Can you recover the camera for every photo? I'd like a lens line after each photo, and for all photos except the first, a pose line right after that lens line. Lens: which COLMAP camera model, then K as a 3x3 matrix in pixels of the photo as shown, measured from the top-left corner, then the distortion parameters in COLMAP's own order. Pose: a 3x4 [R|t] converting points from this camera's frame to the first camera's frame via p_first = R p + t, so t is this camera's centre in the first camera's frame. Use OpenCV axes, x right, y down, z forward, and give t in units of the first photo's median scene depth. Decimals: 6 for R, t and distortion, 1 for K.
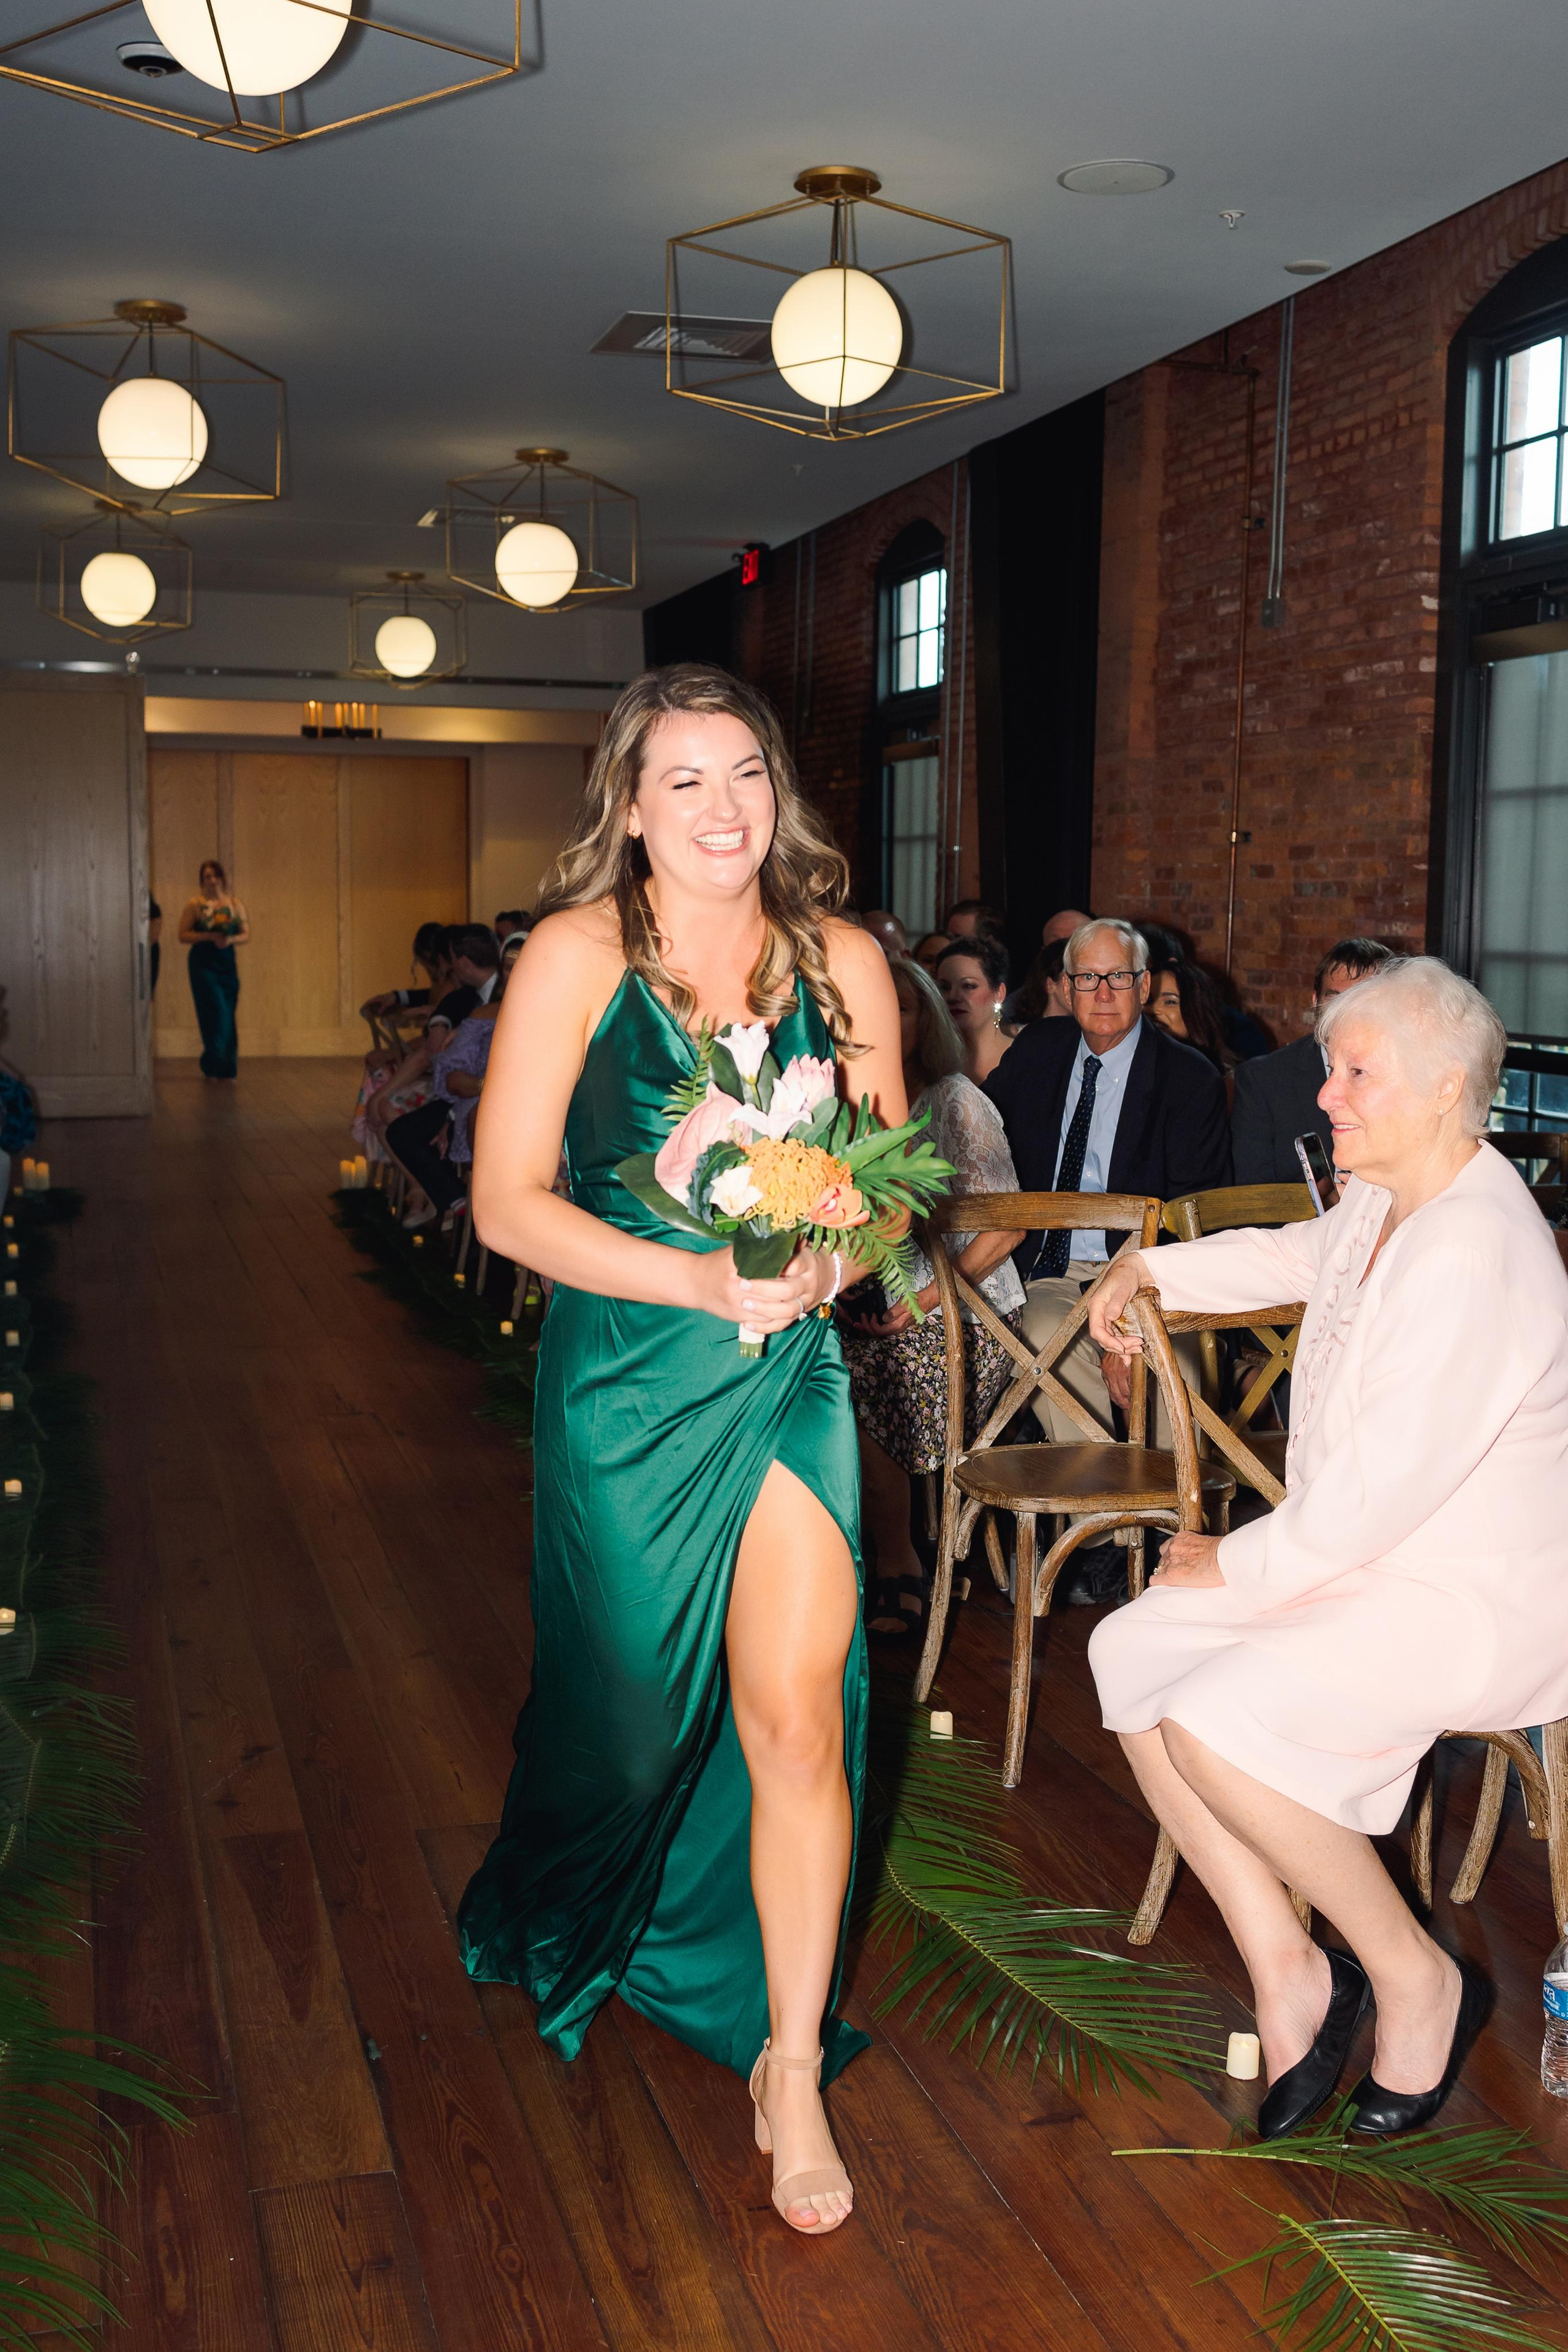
lens RADIAL K [[2455.8, 0, 776.7], [0, 2455.8, 1190.1], [0, 0, 1]] dist [0.003829, 0.002233]
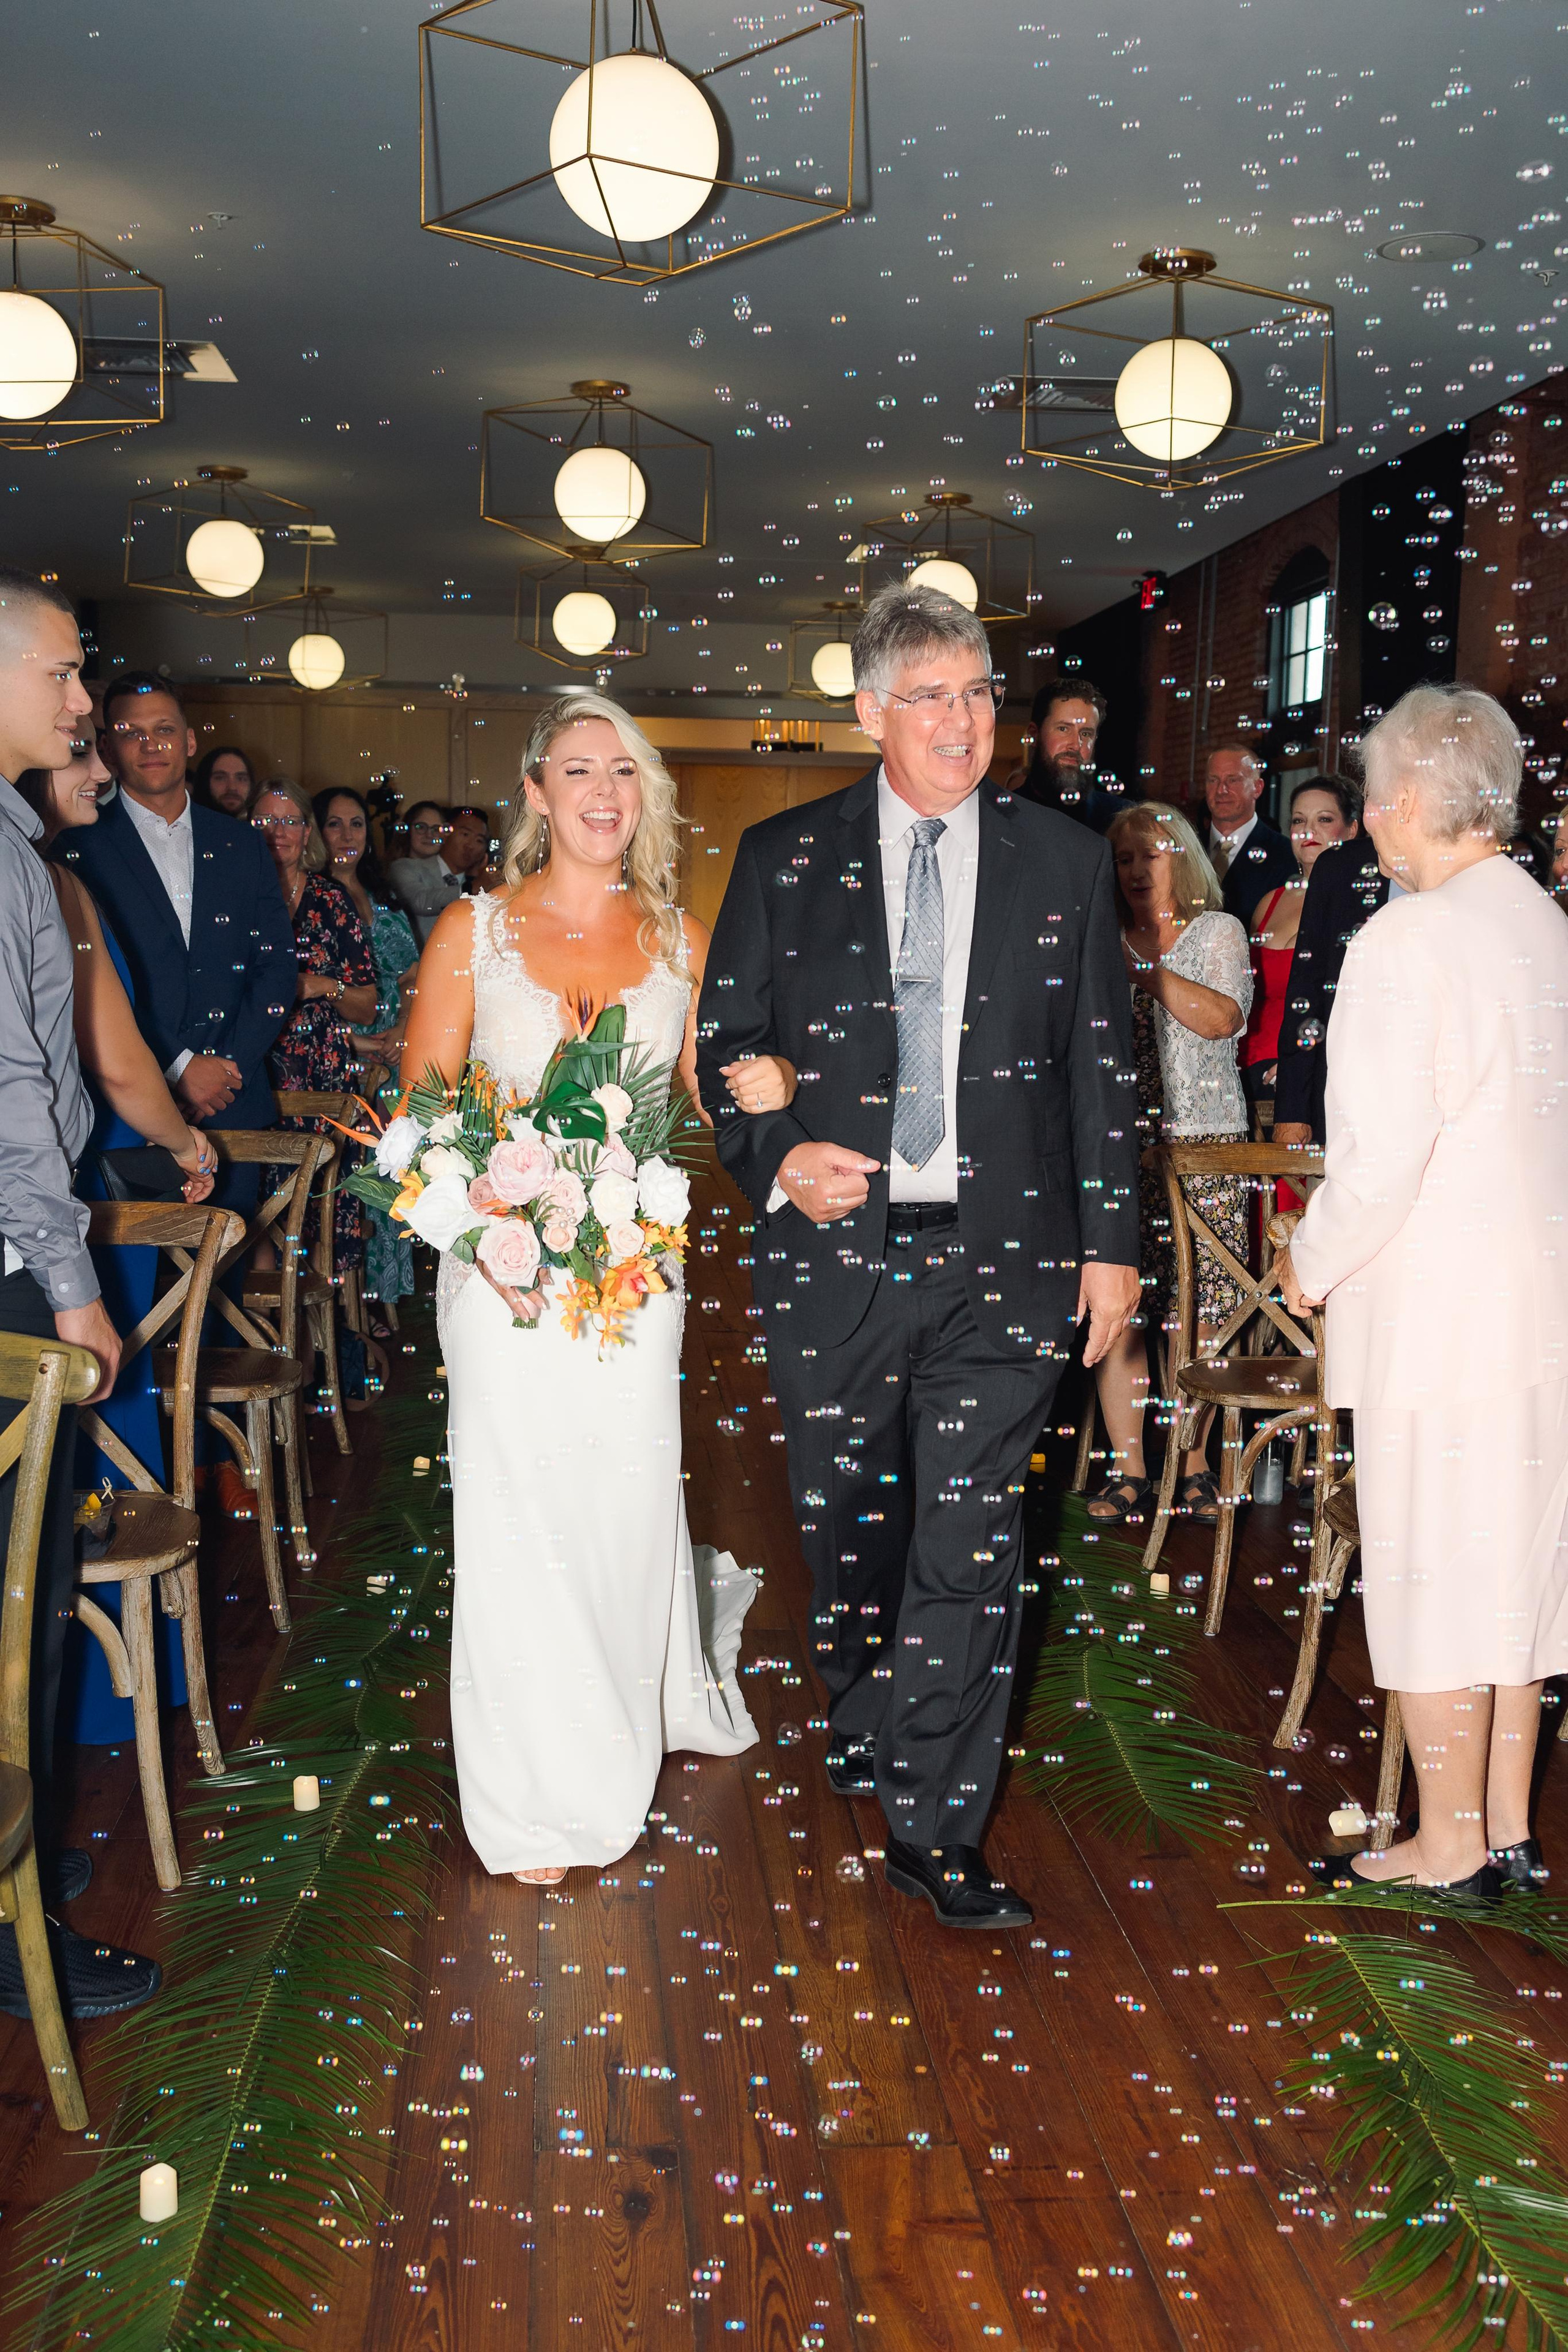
lens RADIAL K [[2320.6, 0, 781.2], [0, 2320.6, 1195.7], [0, 0, 1]] dist [0.000178, -0.015164]
pose [[0.982502, 0.029243, -0.183942, 0.026617], [-0.027640, 0.999554, 0.011272, 0.006358], [0.184189, -0.005991, 0.982873, -0.042860]]
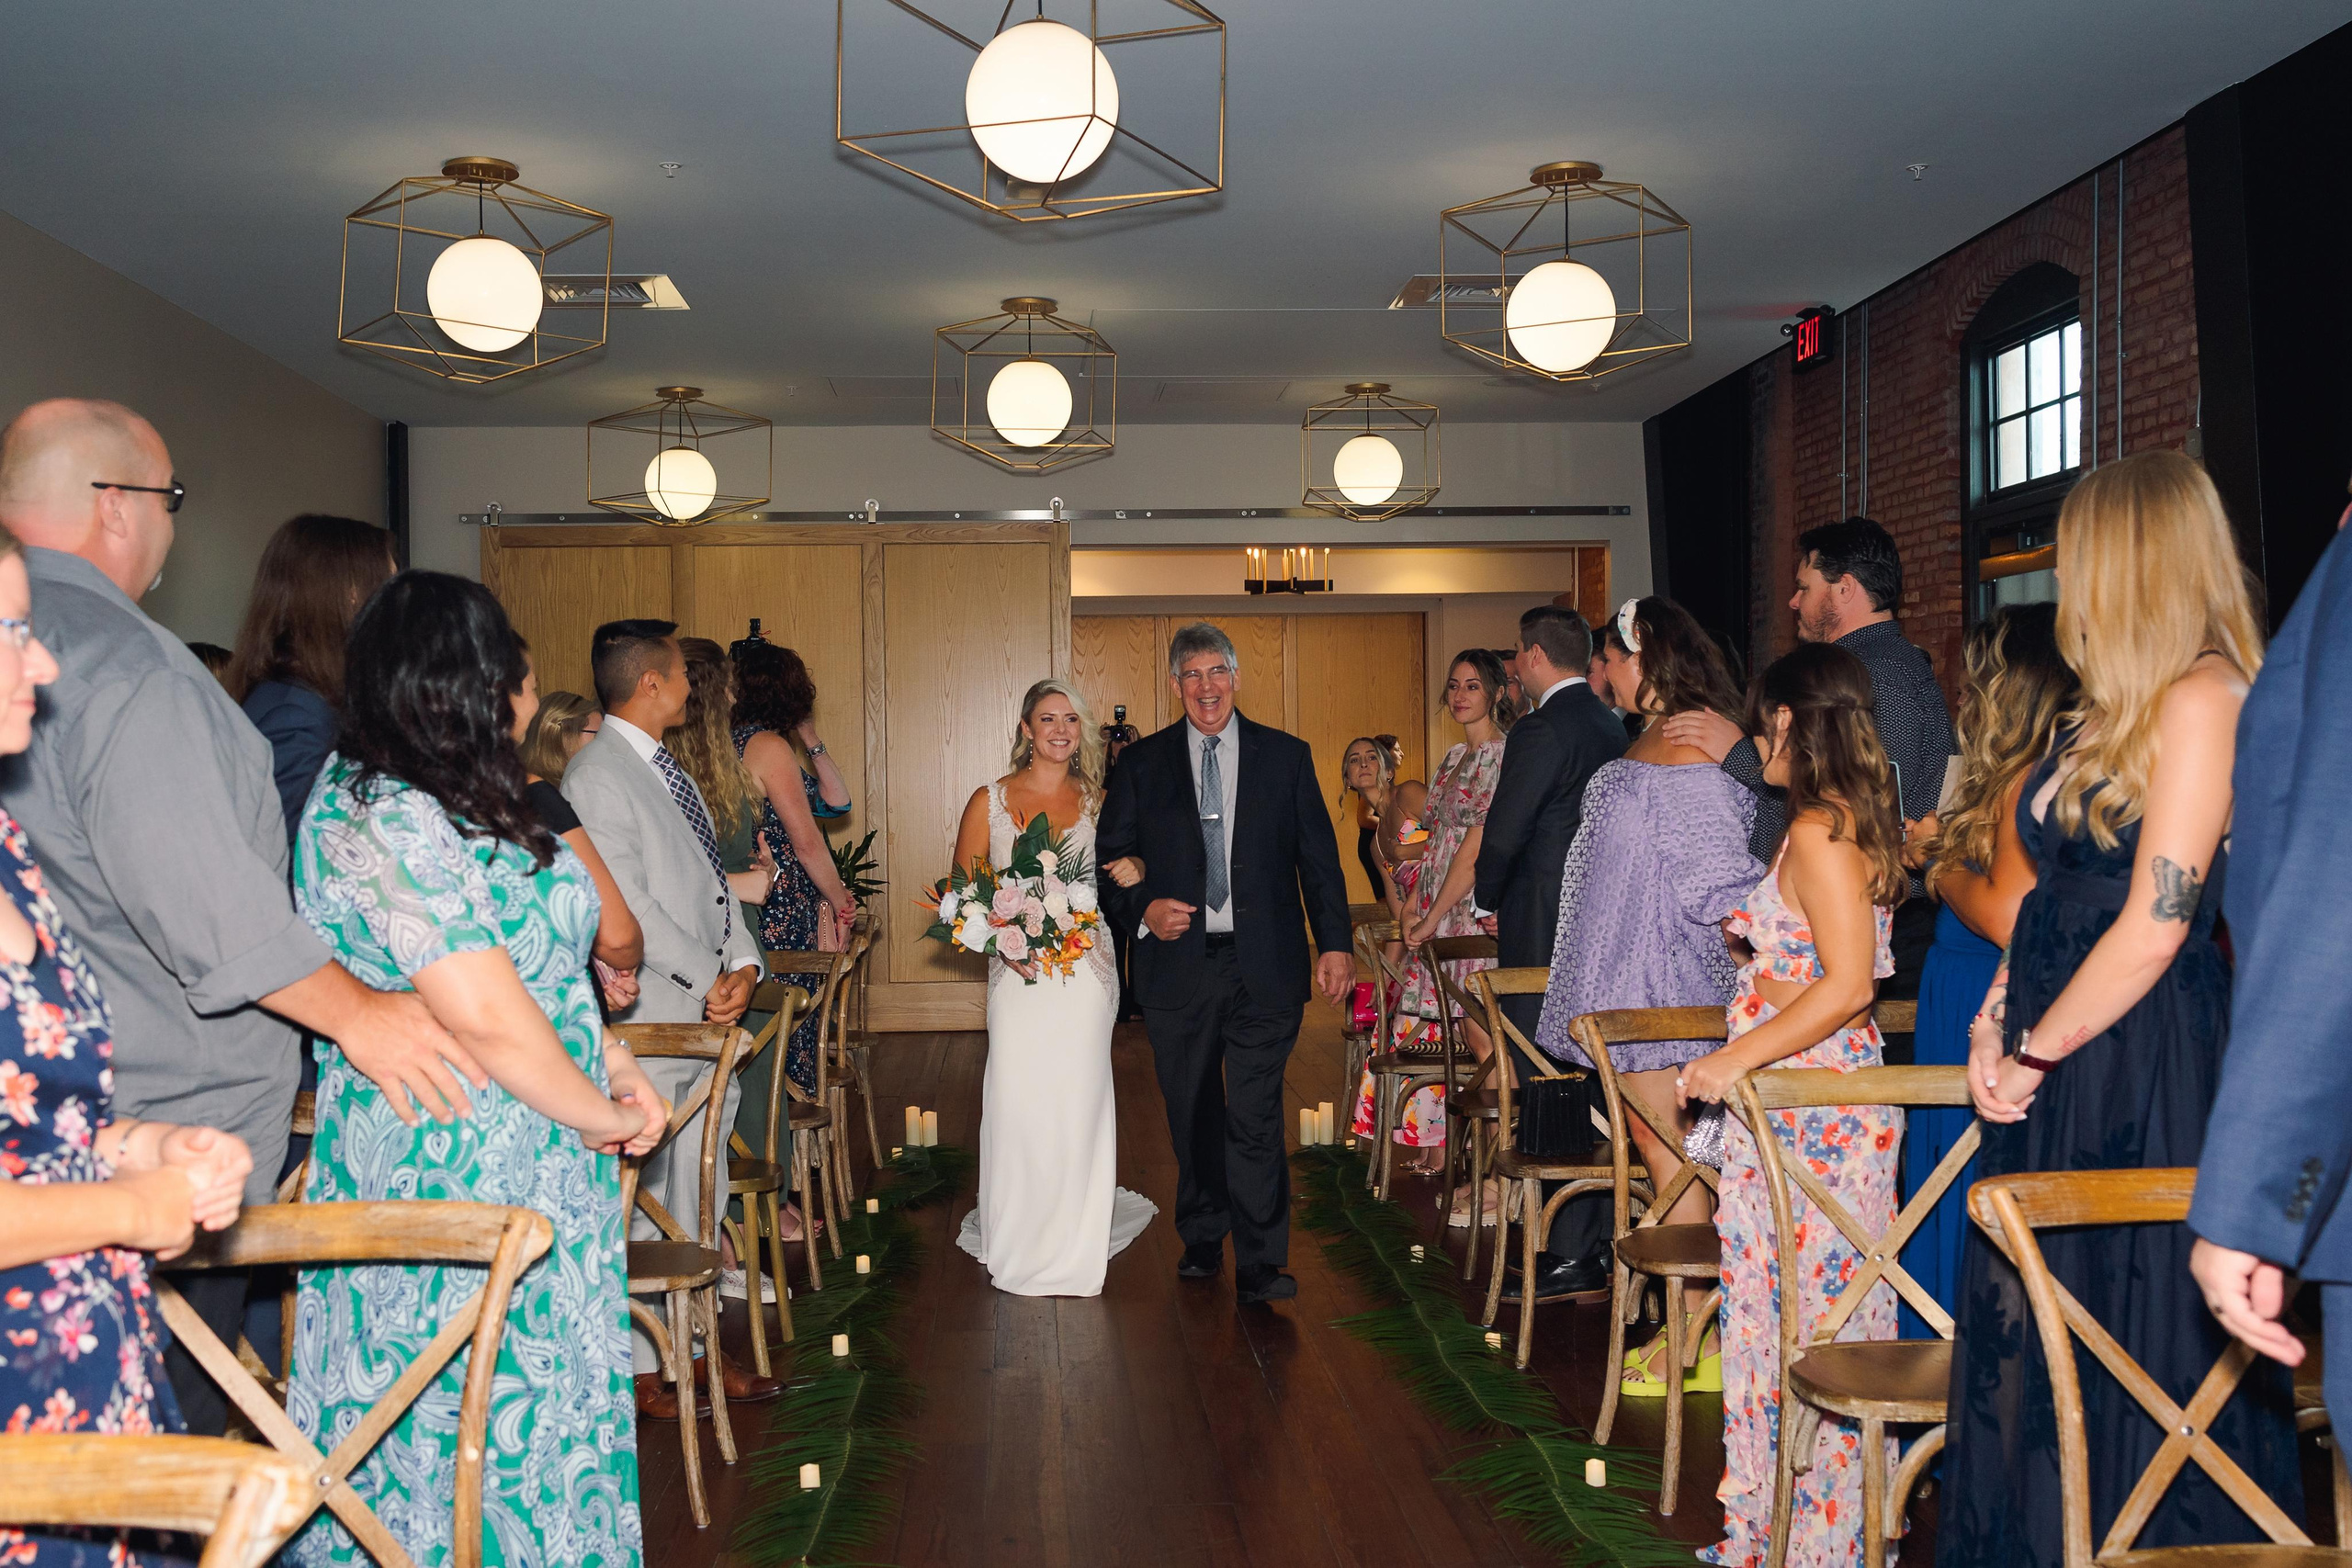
lens RADIAL K [[2350.0, 0, 1170.8], [0, 2350.0, 788.0], [0, 0, 1]] dist [0.000147, 0.006470]
pose [[0.975711, -0.023745, -0.217772, -0.049864], [-0.000072, 0.994073, -0.108715, -0.029209], [0.219063, 0.106090, 0.969926, 0.244270]]
